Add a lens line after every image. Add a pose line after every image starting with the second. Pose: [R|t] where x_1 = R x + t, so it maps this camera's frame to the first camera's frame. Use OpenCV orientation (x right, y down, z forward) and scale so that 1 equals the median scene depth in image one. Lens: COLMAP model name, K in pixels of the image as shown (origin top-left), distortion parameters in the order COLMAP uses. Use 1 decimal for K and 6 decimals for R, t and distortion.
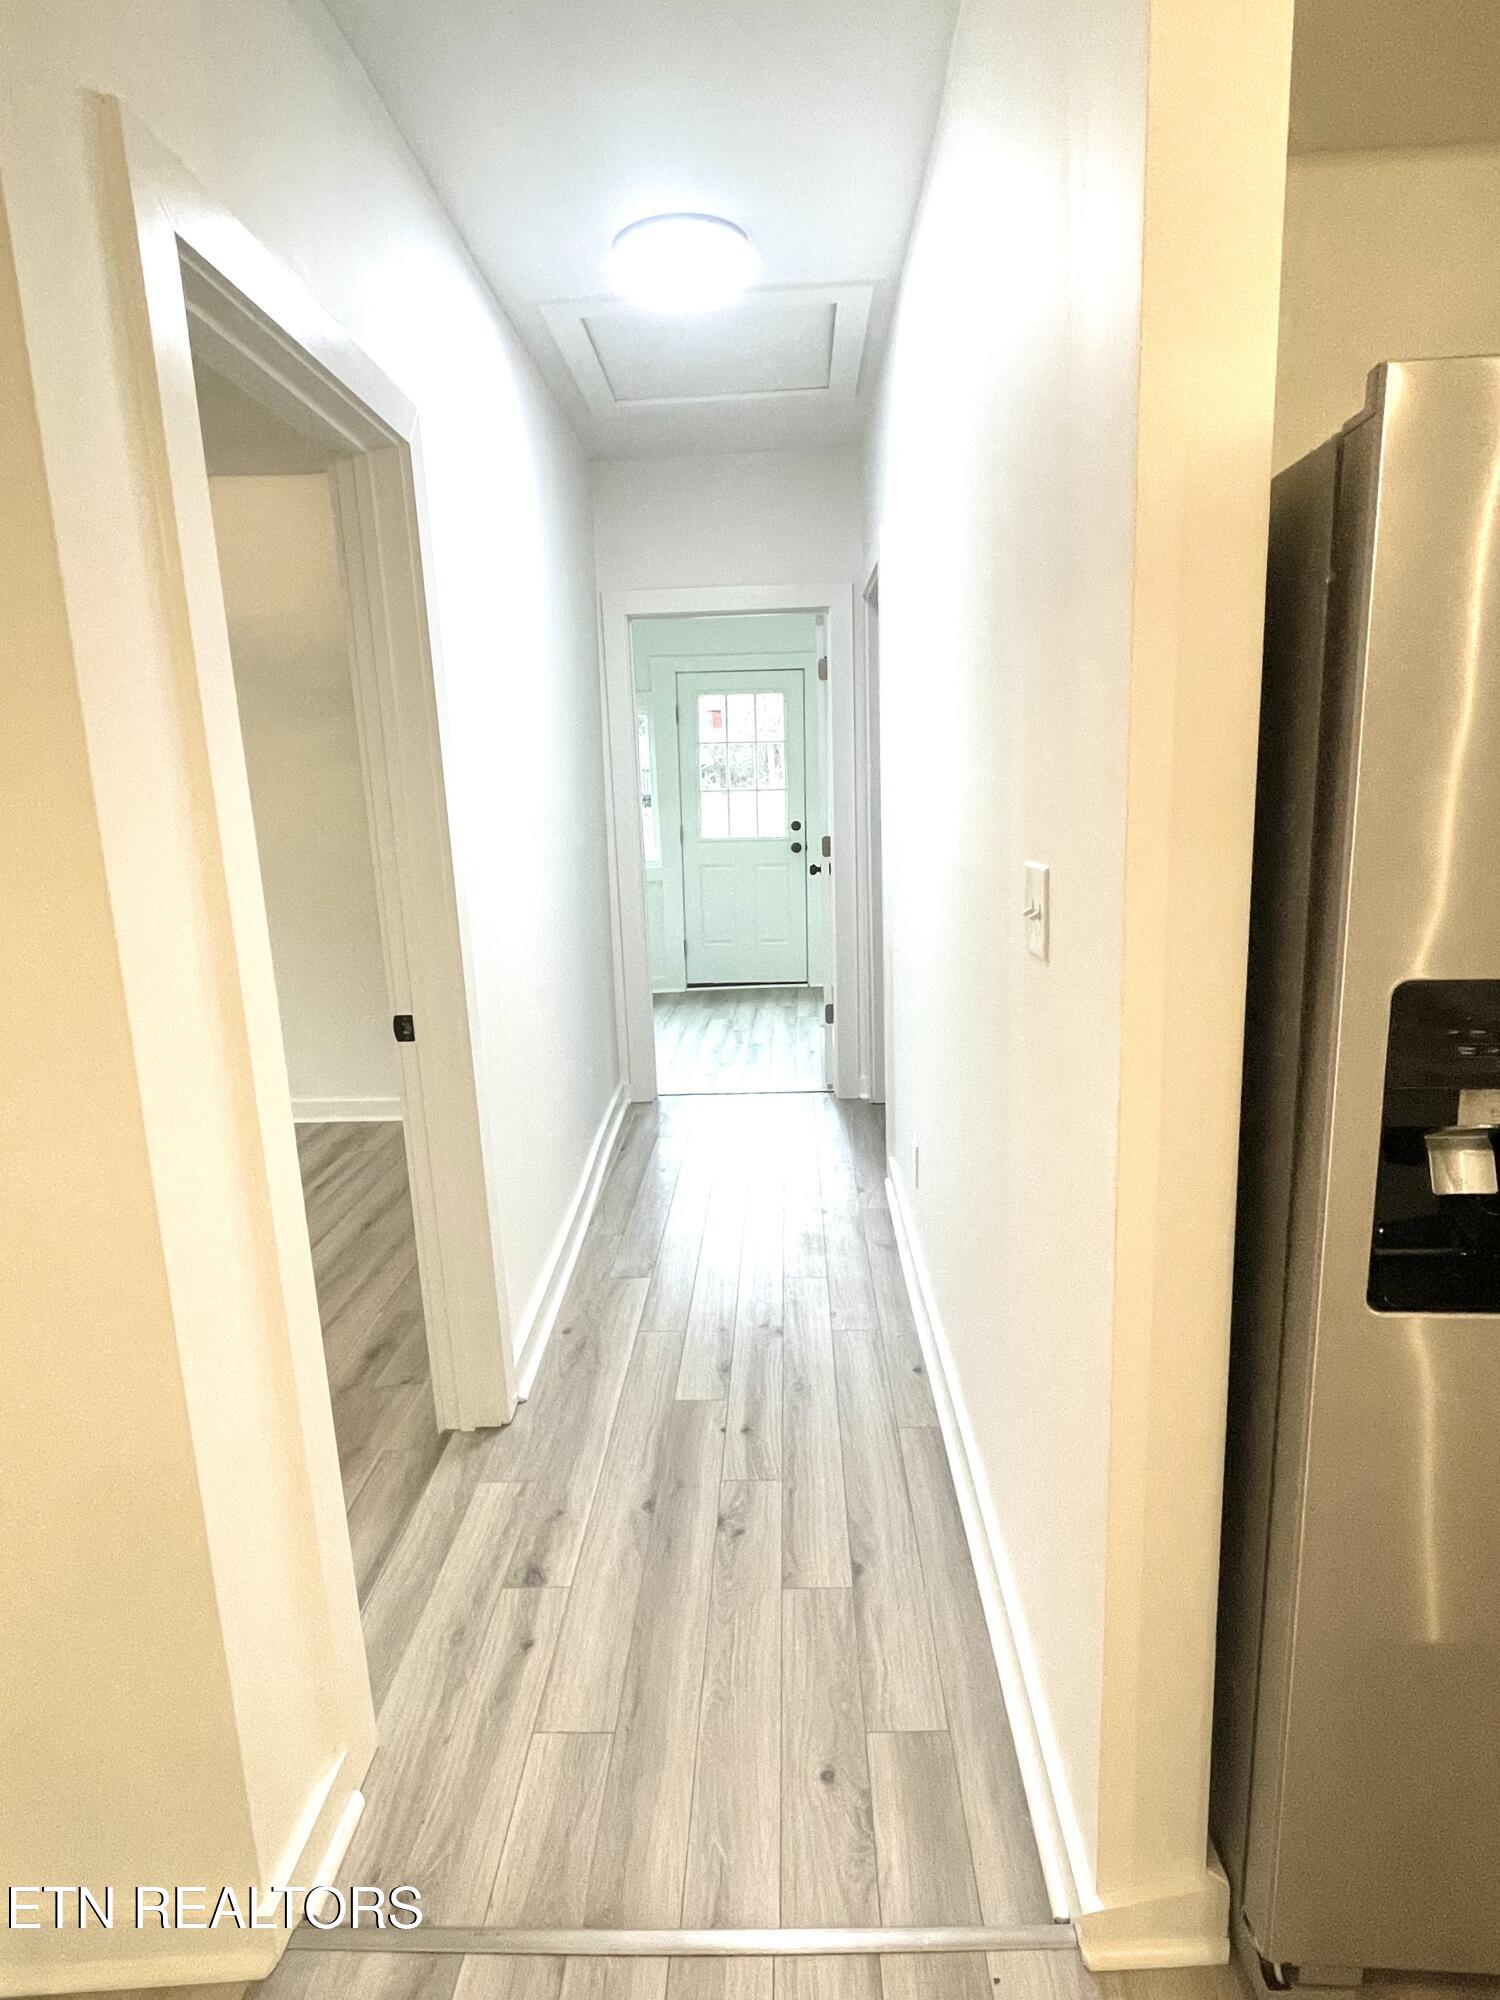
lens RADIAL K [[1001.2, 0, 750.0], [0, 1001.2, 1000.0], [0, 0, 1]] dist [-0.003066, -0.000807]
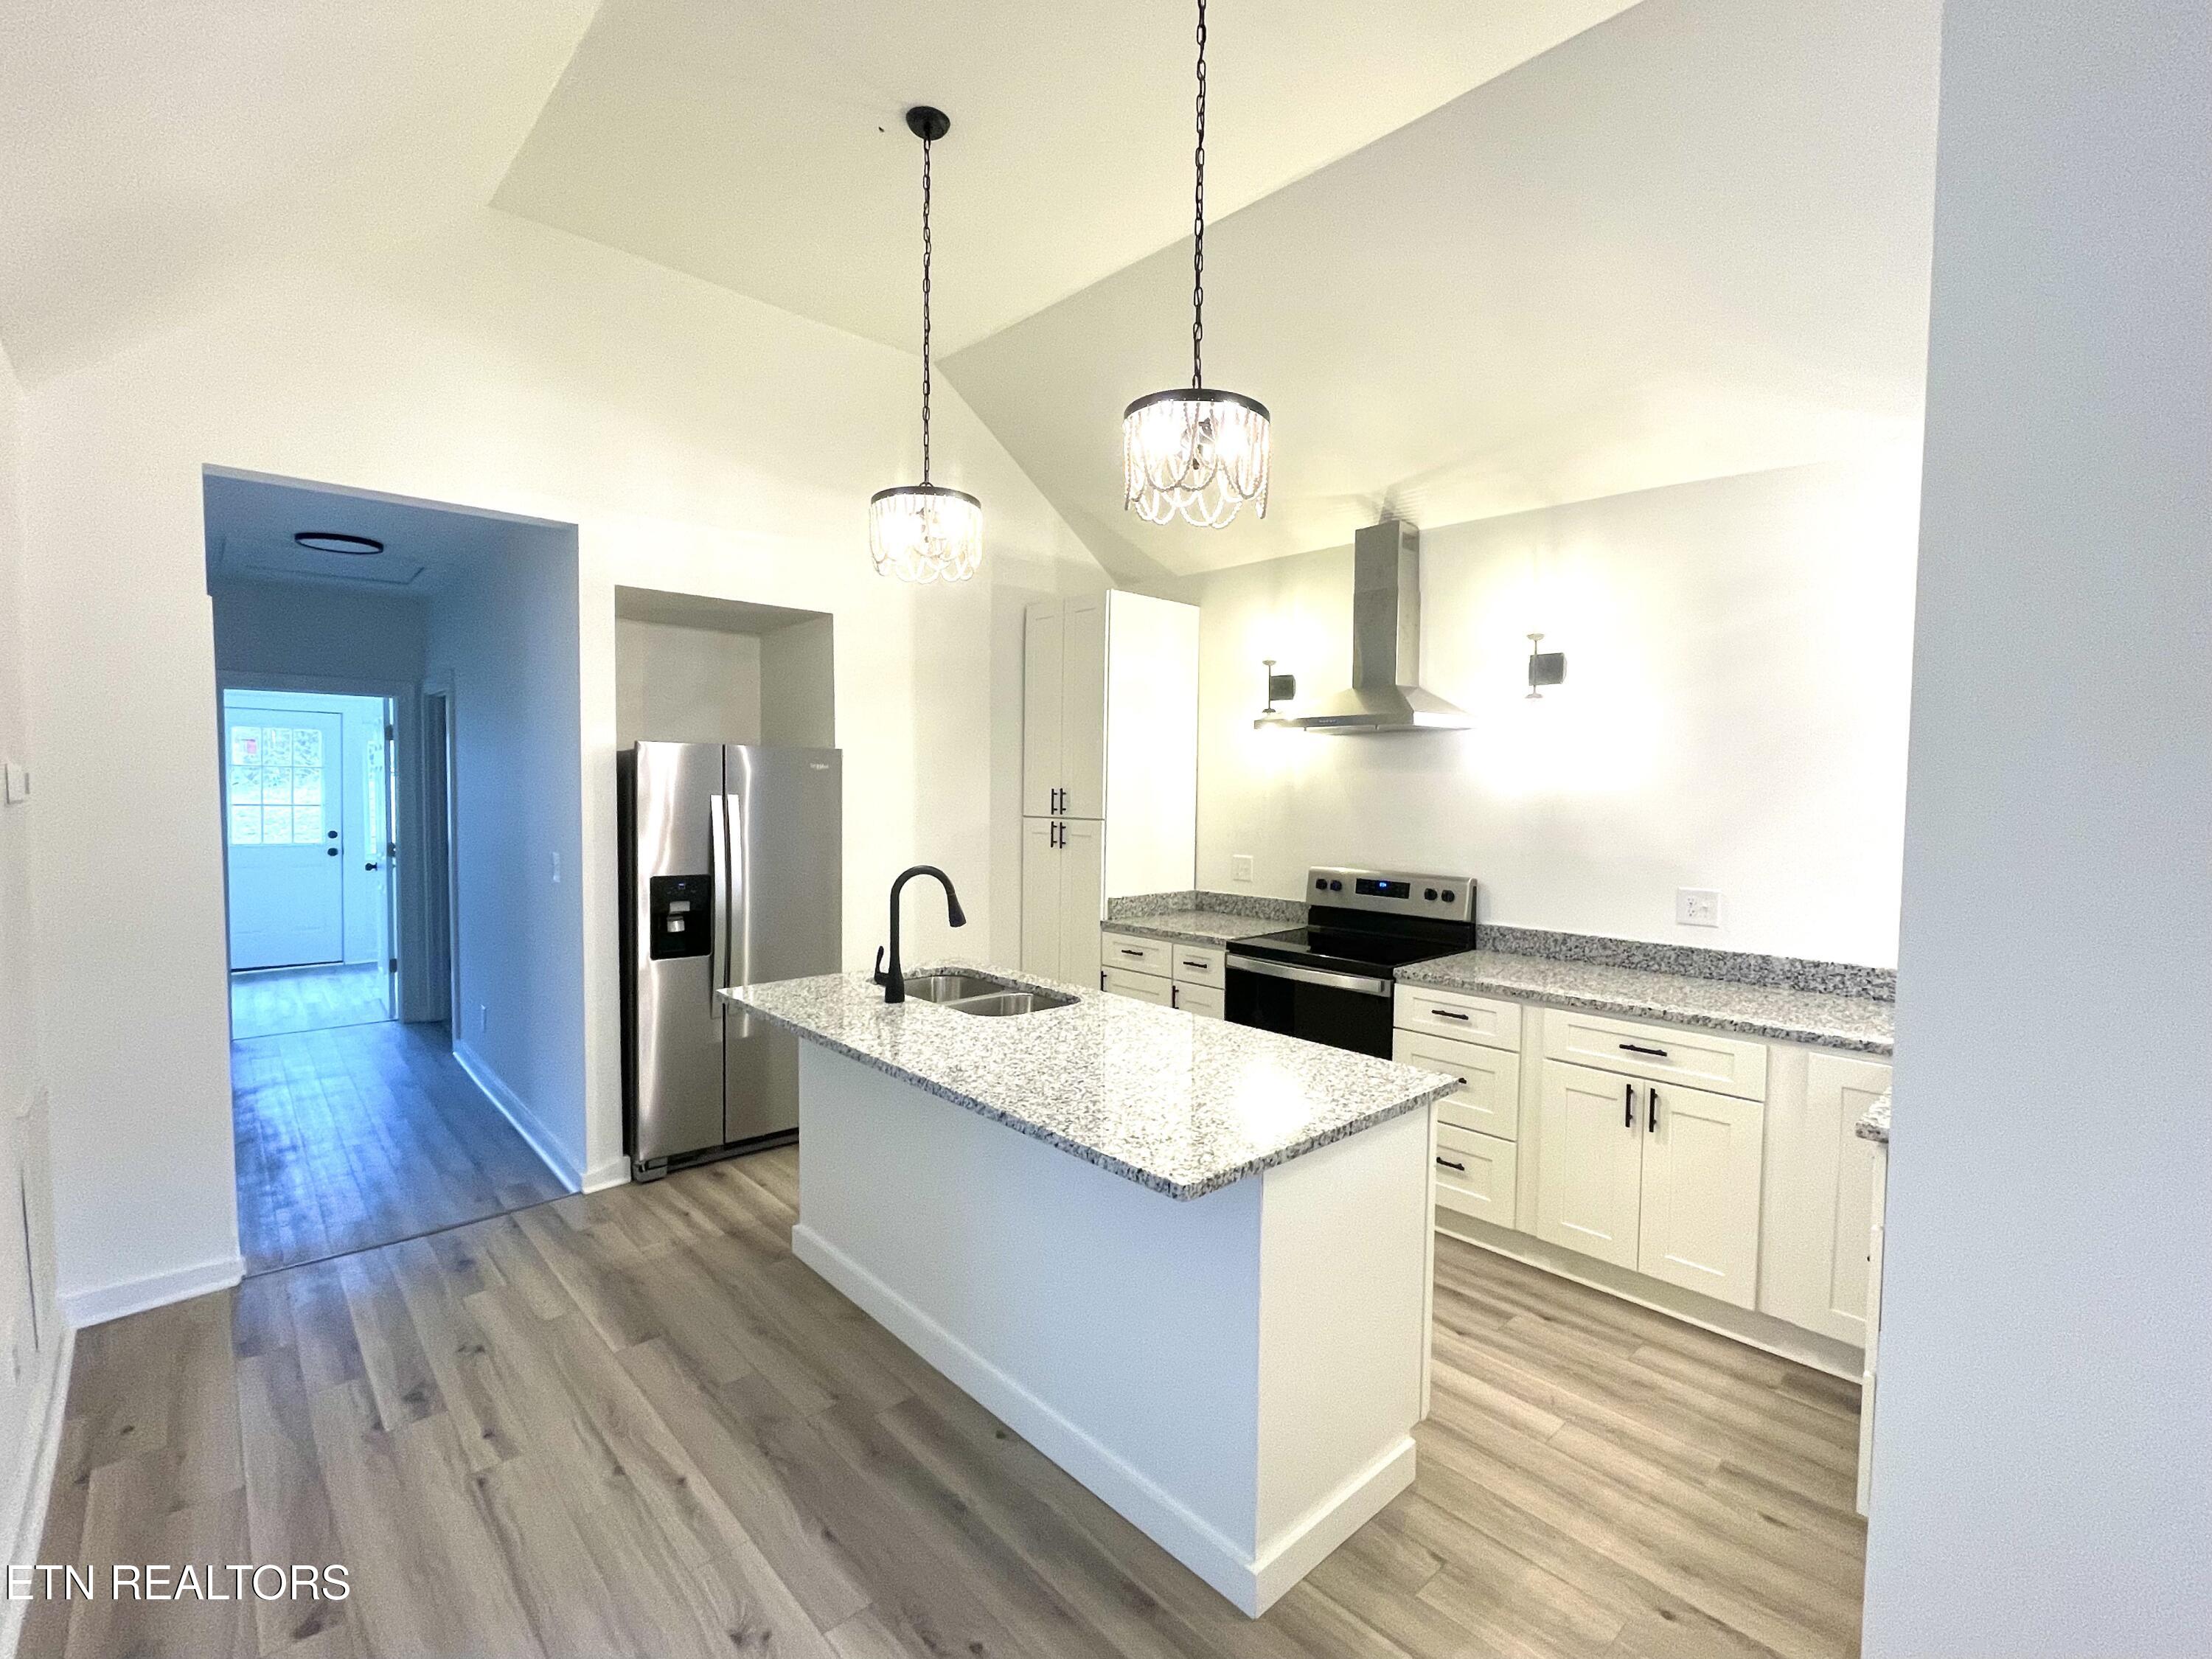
lens RADIAL K [[984.7, 0, 1106.0], [0, 984.7, 829.5], [0, 0, 1]] dist [0.000789, 0.000207]
pose [[0.698309, 0.018987, 0.715544, -0.249183], [0.109108, 0.985143, -0.132621, 0.136641], [-0.707431, 0.170683, 0.685863, -0.816057]]
